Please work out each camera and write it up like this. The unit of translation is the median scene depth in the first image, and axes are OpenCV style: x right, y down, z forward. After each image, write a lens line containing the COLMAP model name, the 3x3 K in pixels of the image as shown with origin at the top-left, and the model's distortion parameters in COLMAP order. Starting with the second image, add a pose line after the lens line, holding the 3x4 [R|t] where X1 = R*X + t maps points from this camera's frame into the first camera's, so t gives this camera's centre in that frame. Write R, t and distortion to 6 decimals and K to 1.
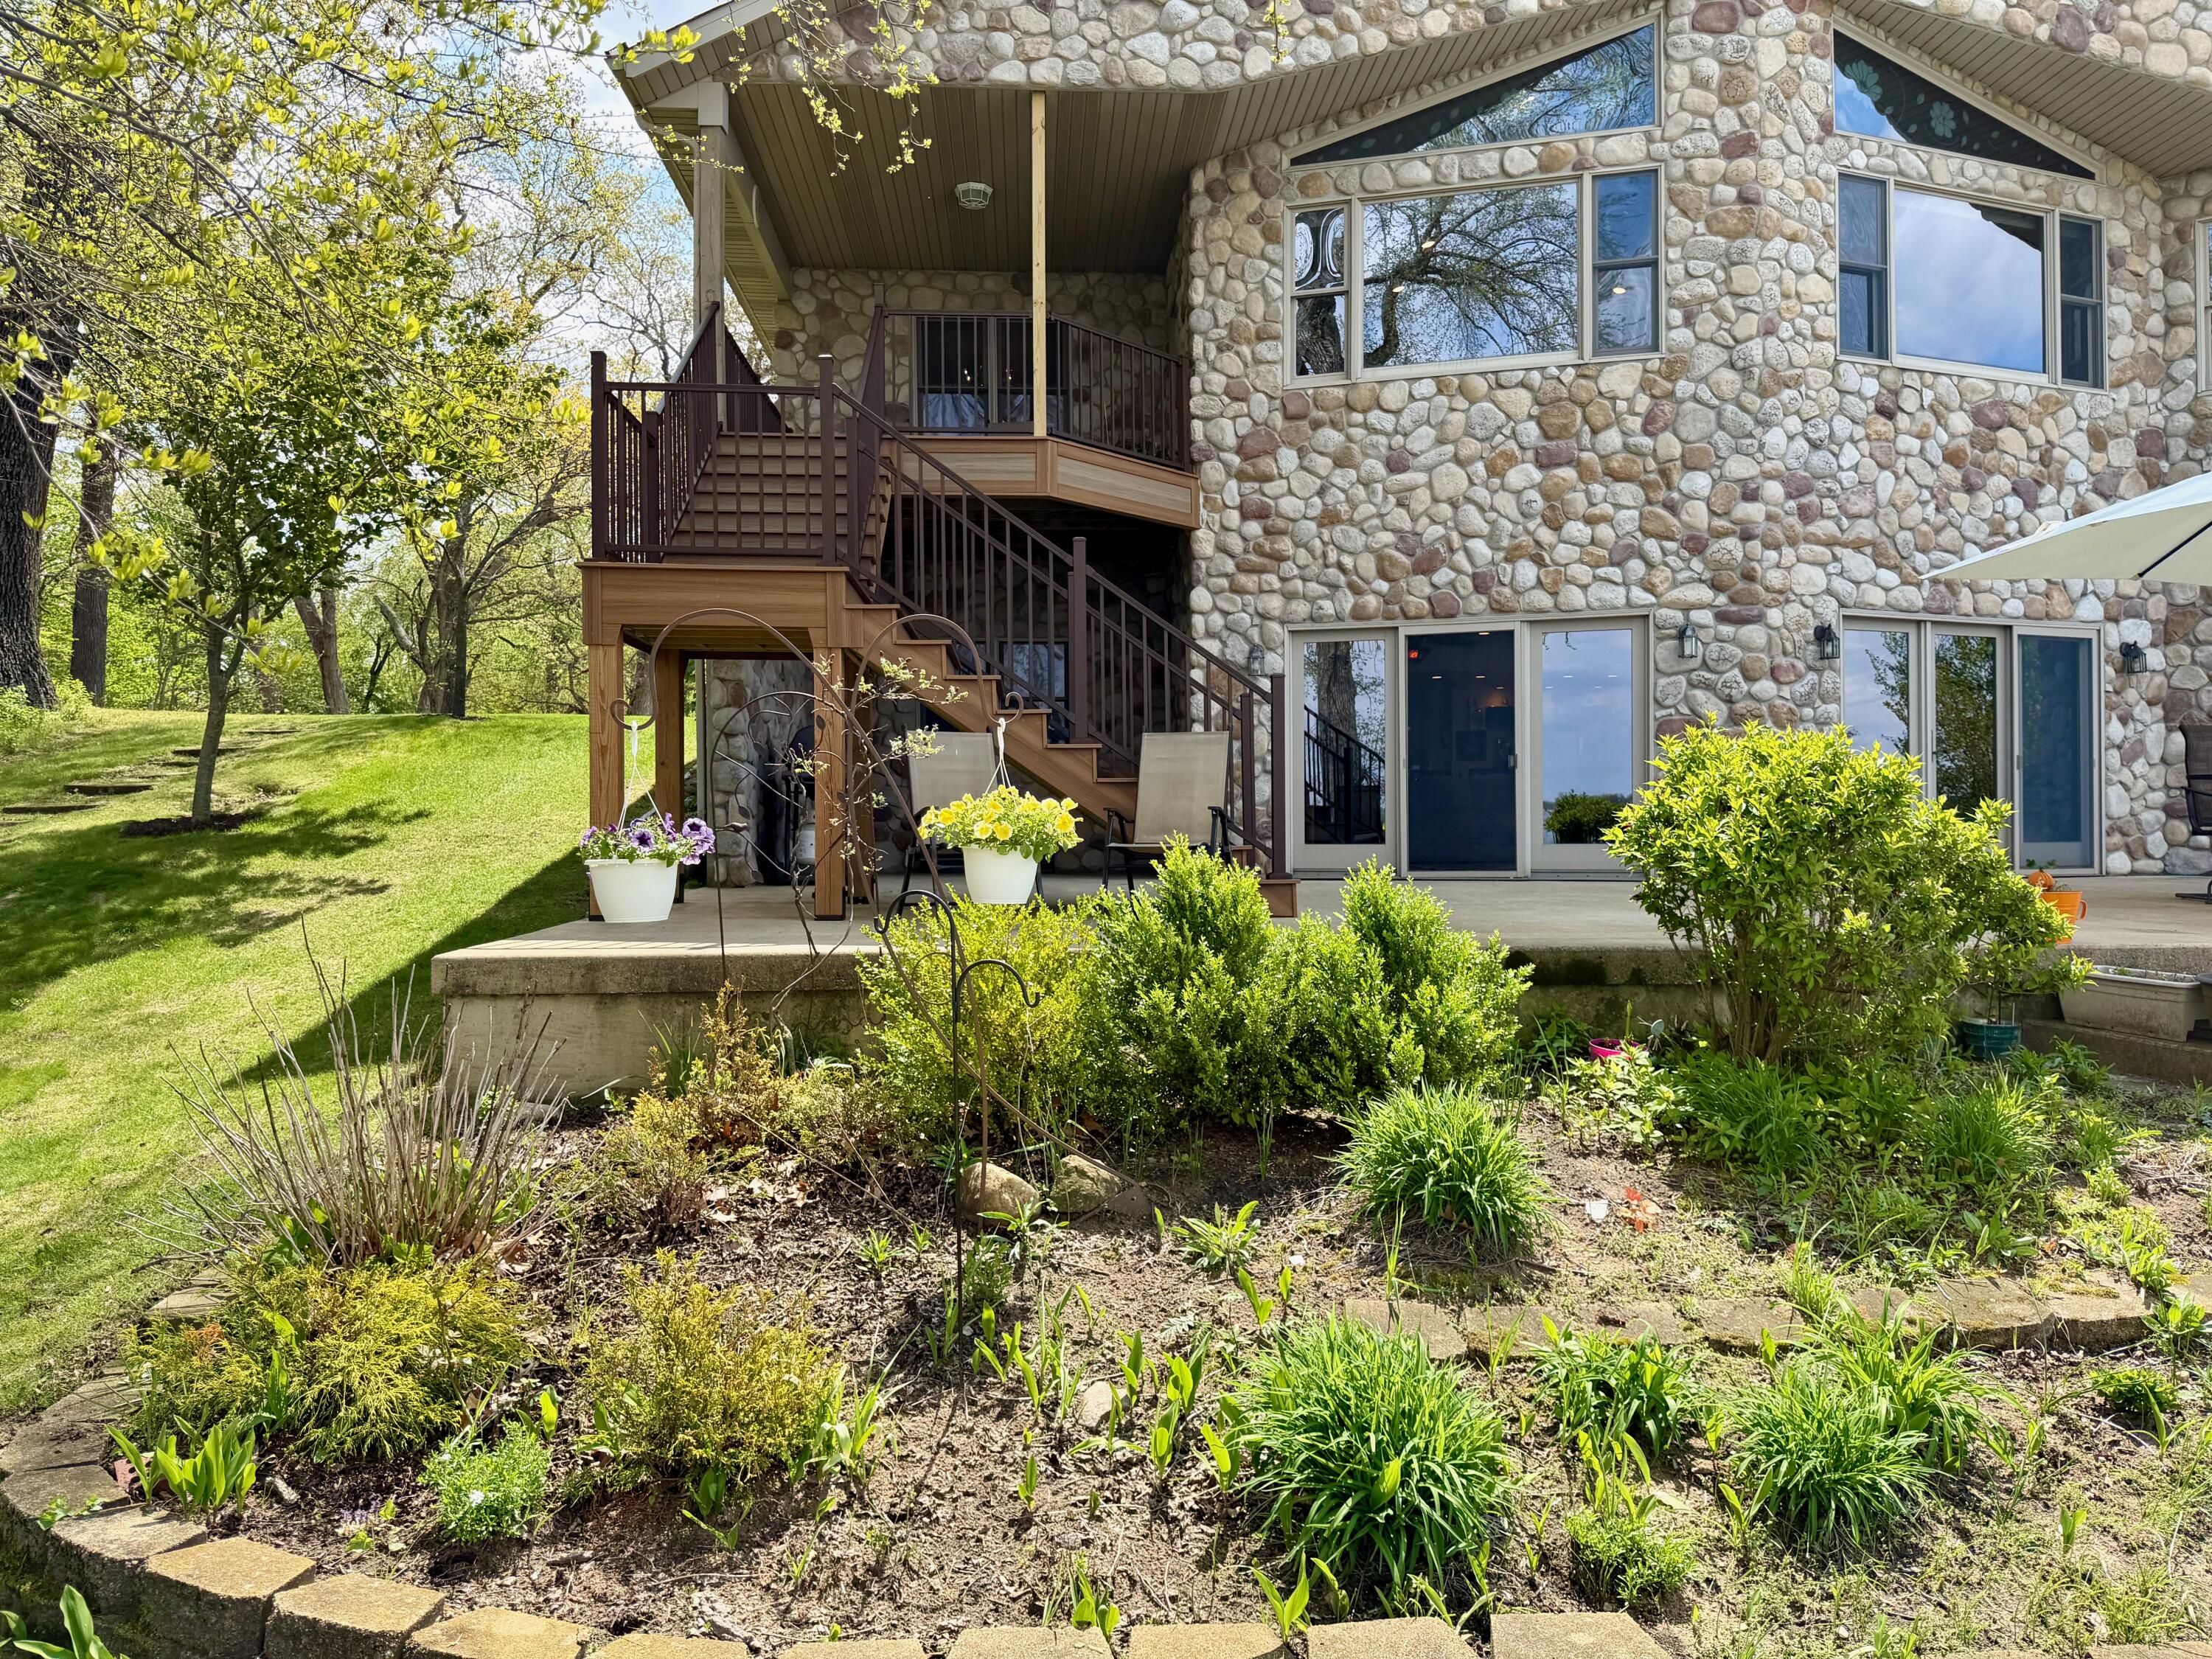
lens RADIAL K [[1496.8, 0, 1106.0], [0, 1496.8, 829.5], [0, 0, 1]] dist [0.007548, -0.016296]
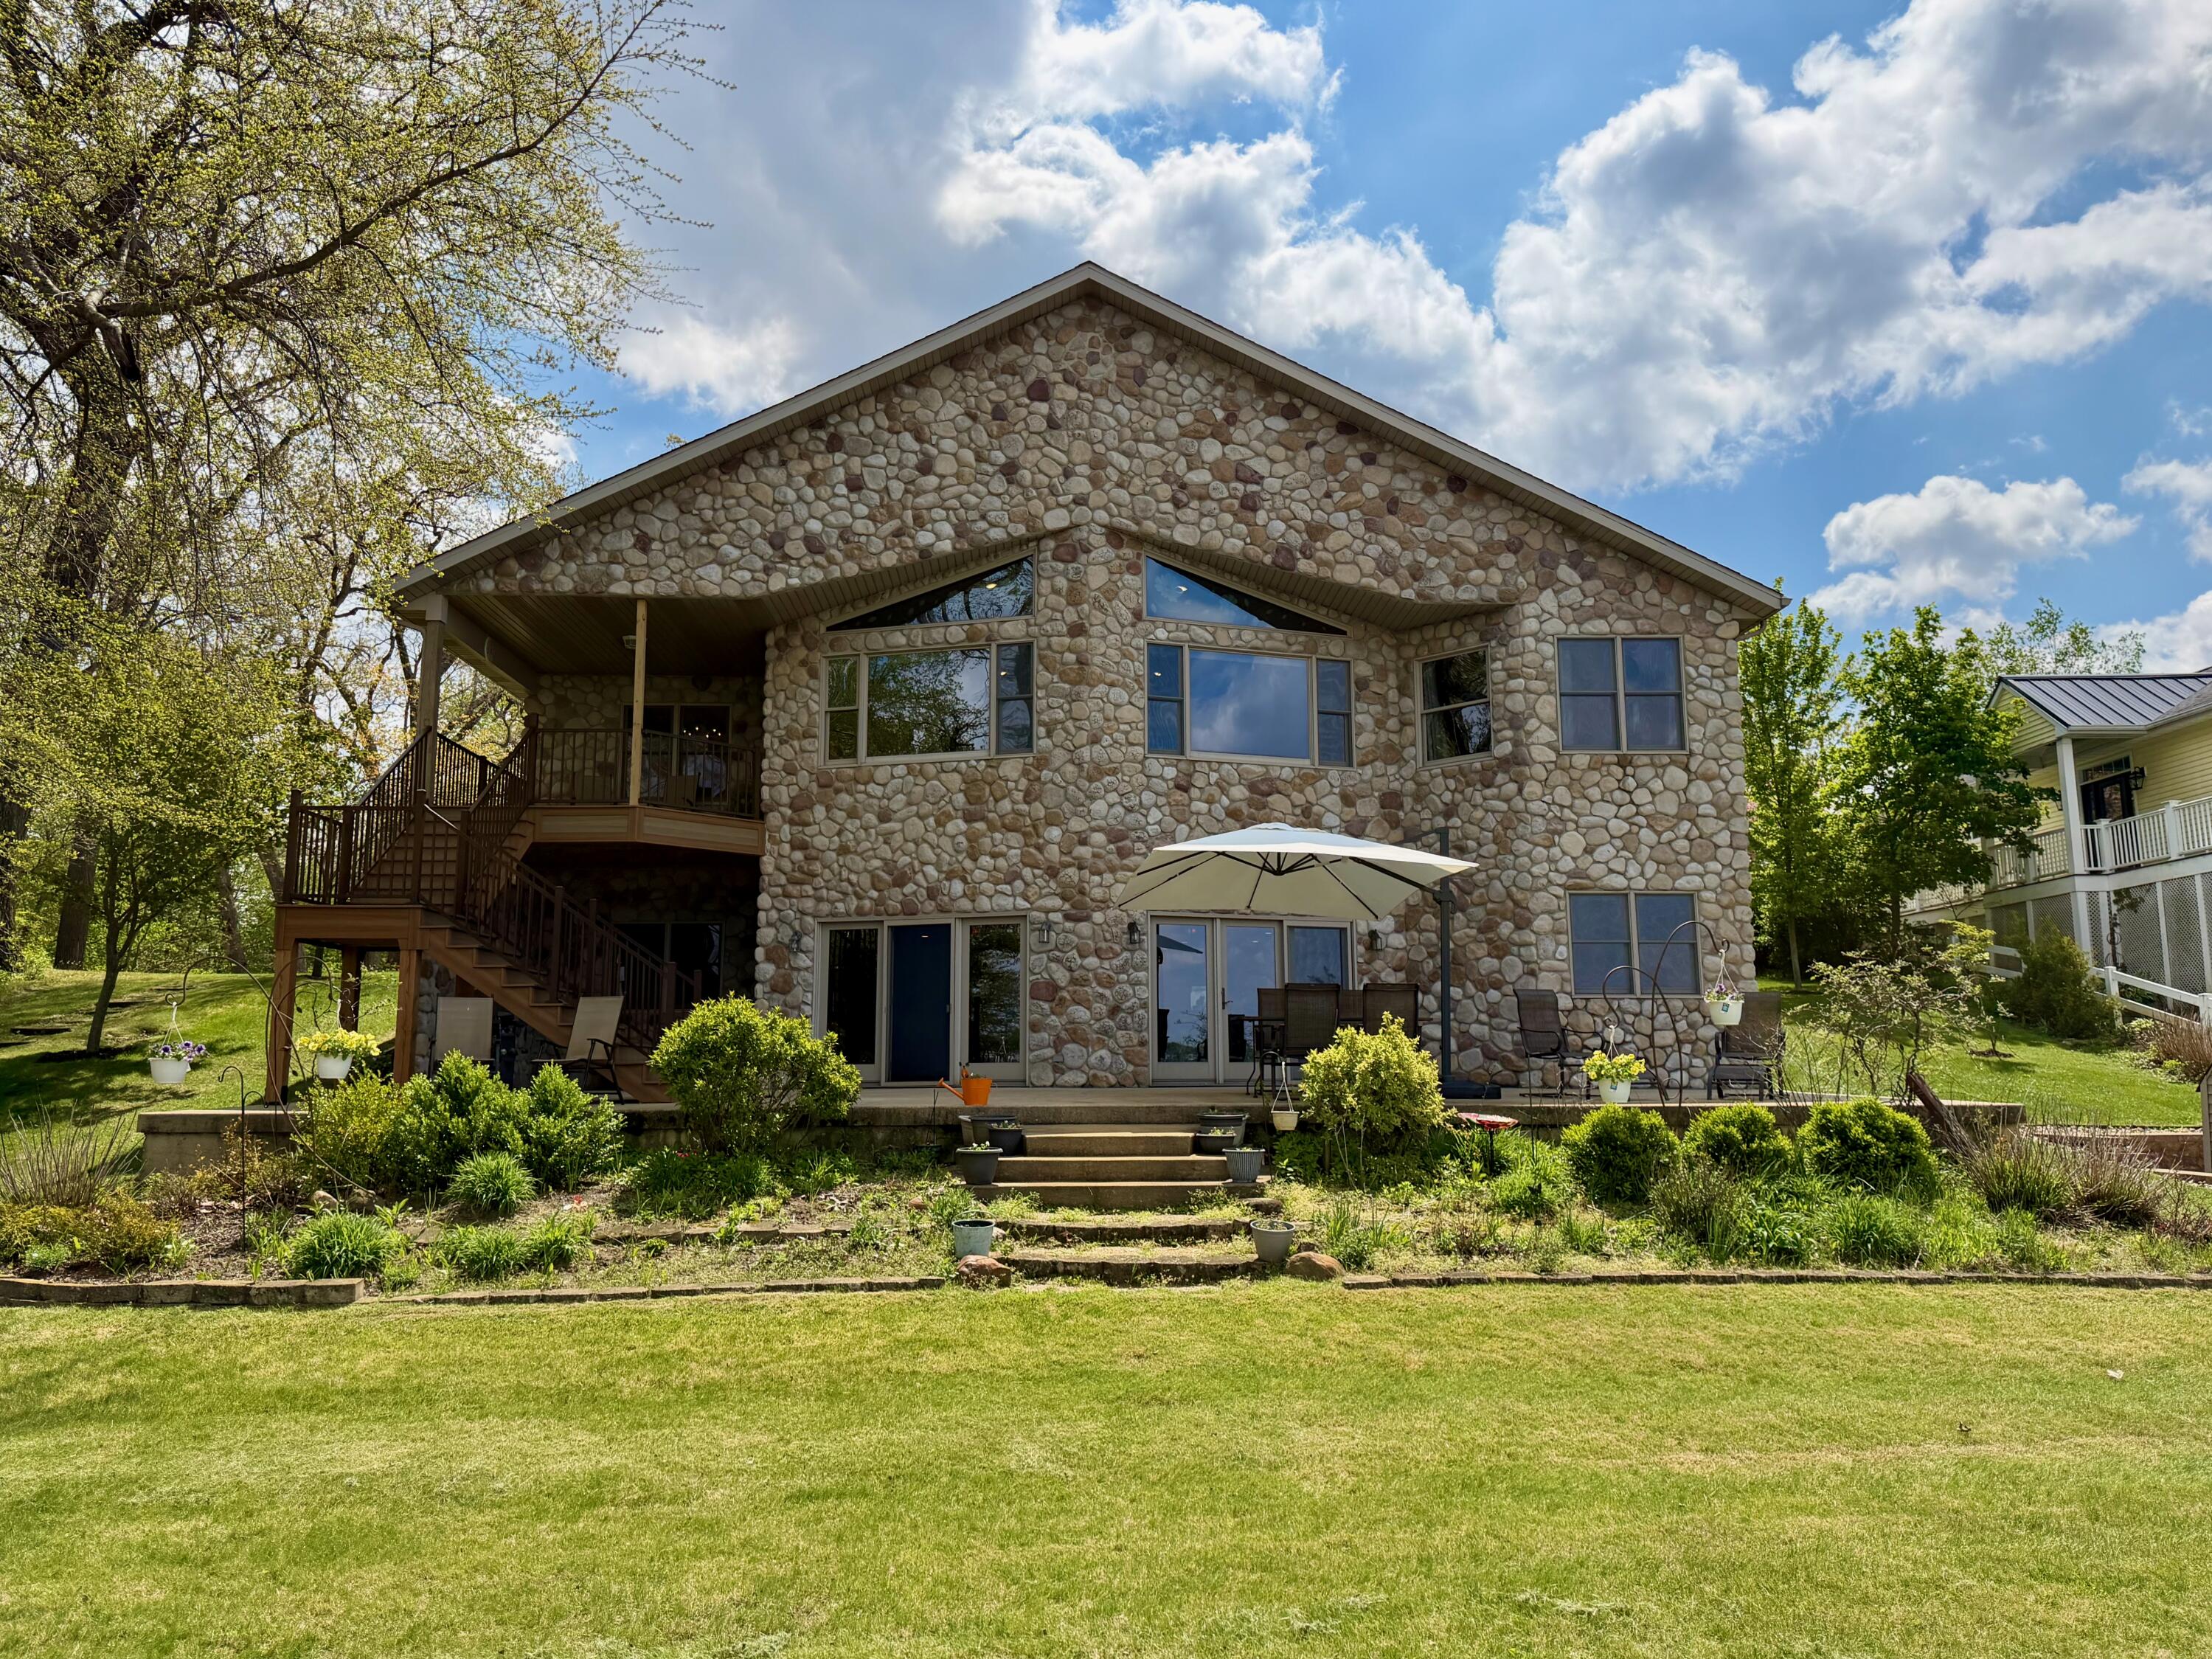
lens RADIAL K [[1534.0, 0, 1106.8], [0, 1534.0, 838.8], [0, 0, 1]] dist [0.117055, -0.153156]
pose [[0.999999, 0.001604, 0.000316, 0.444604], [-0.001541, 0.989368, -0.145423, 0.012801], [-0.000546, 0.145422, 0.989370, -0.613536]]
